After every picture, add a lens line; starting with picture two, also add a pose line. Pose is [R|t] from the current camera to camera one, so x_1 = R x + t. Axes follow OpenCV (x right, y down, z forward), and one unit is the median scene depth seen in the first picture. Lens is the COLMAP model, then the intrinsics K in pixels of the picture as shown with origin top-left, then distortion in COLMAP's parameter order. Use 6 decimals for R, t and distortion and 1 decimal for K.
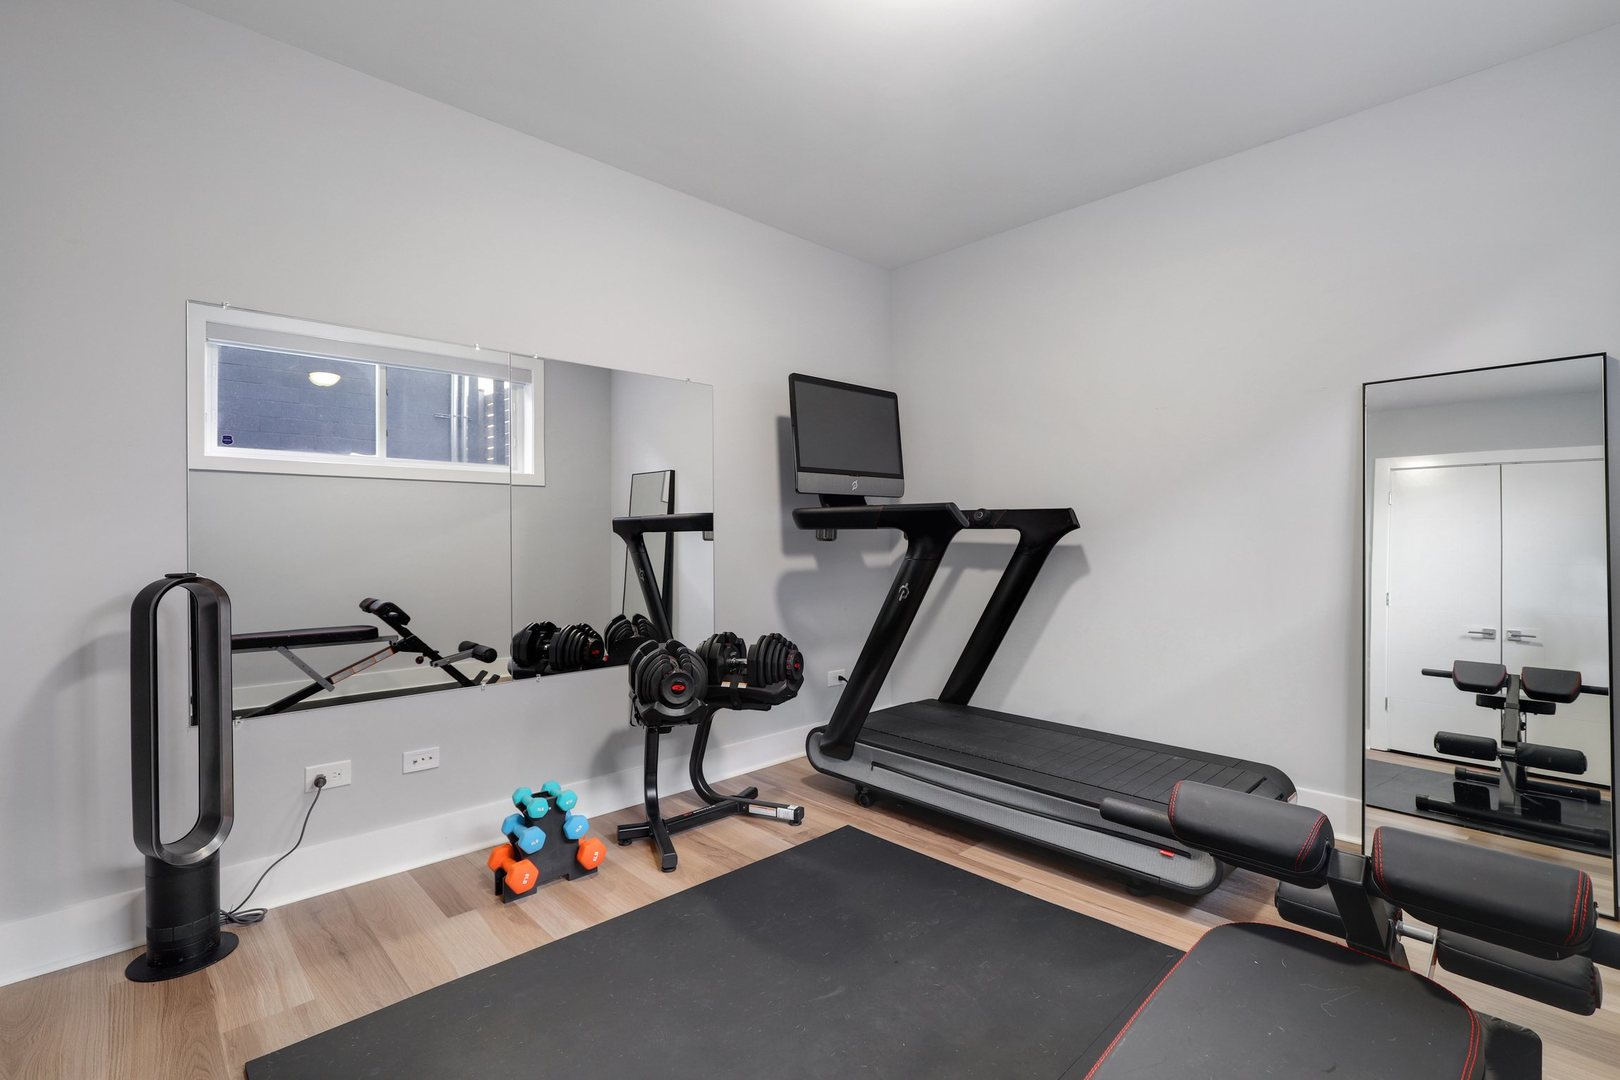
lens RADIAL K [[742.5, 0, 814.8], [0, 742.5, 537.2], [0, 0, 1]] dist [-0.022405, 0.009420]
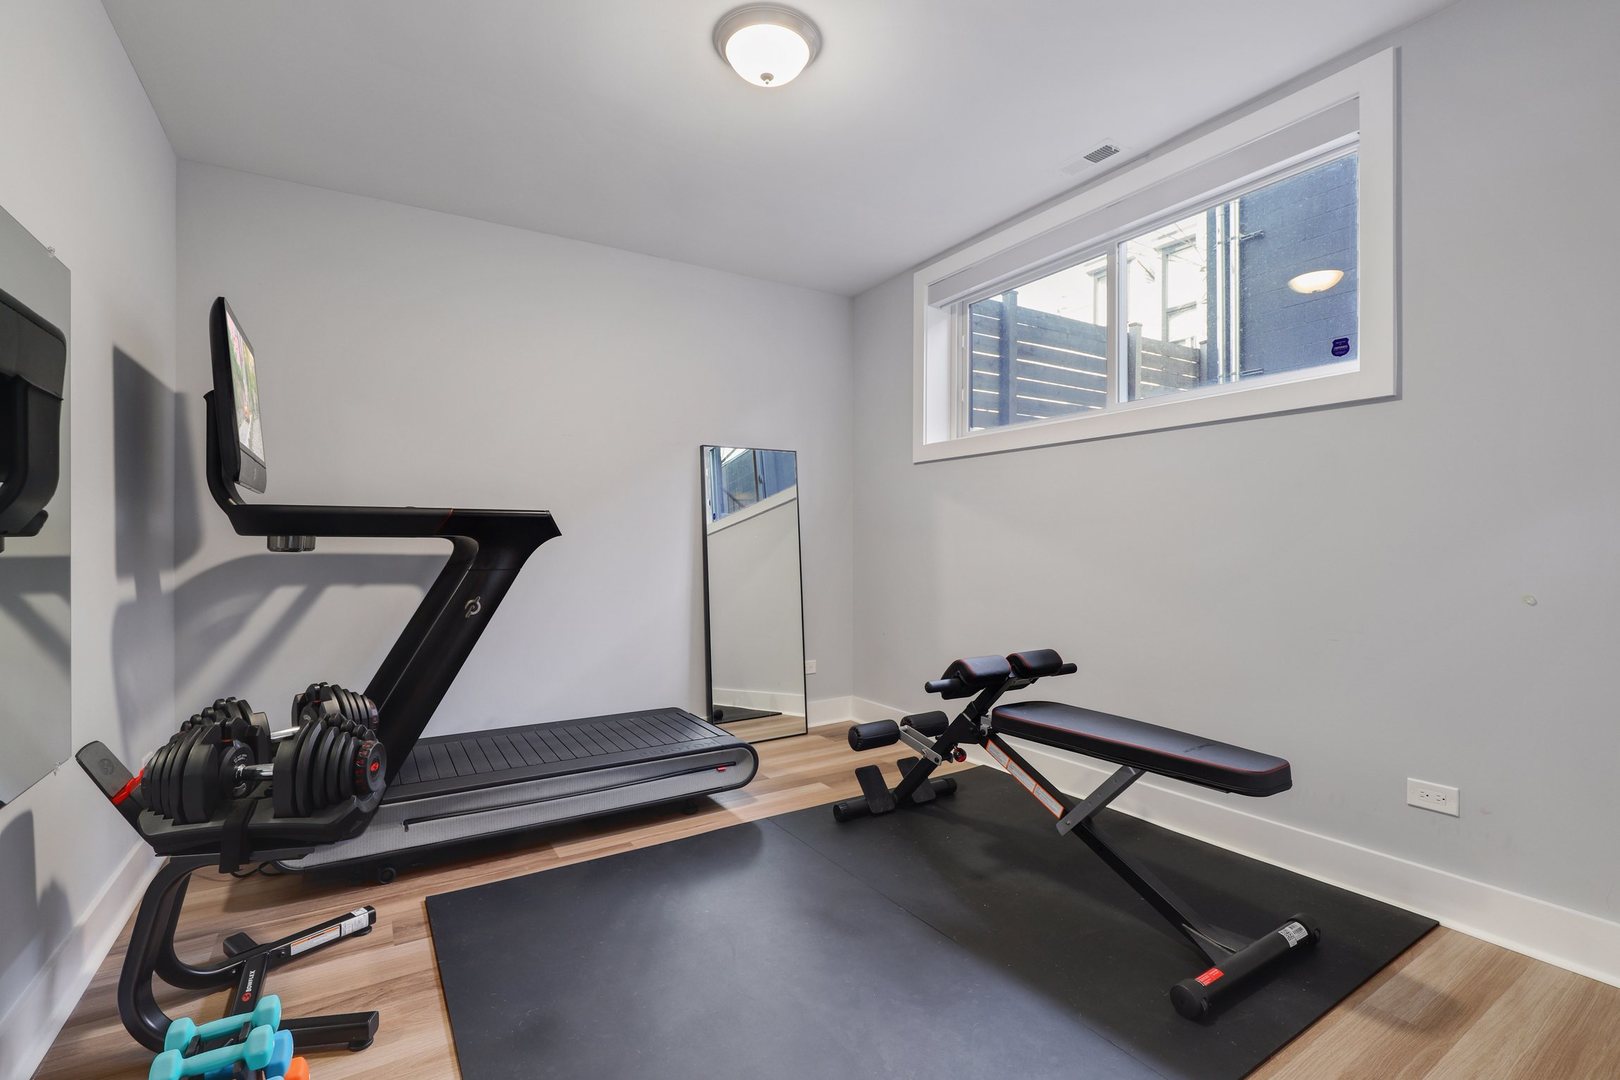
lens RADIAL K [[742.5, 0, 819.2], [0, 742.5, 545.5], [0, 0, 1]] dist [-0.022405, 0.009420]
pose [[0.184178, 0.005207, 0.982879, -0.666984], [0.006305, 0.999959, -0.006479, 0.006832], [-0.982873, 0.007391, 0.184137, 0.410182]]
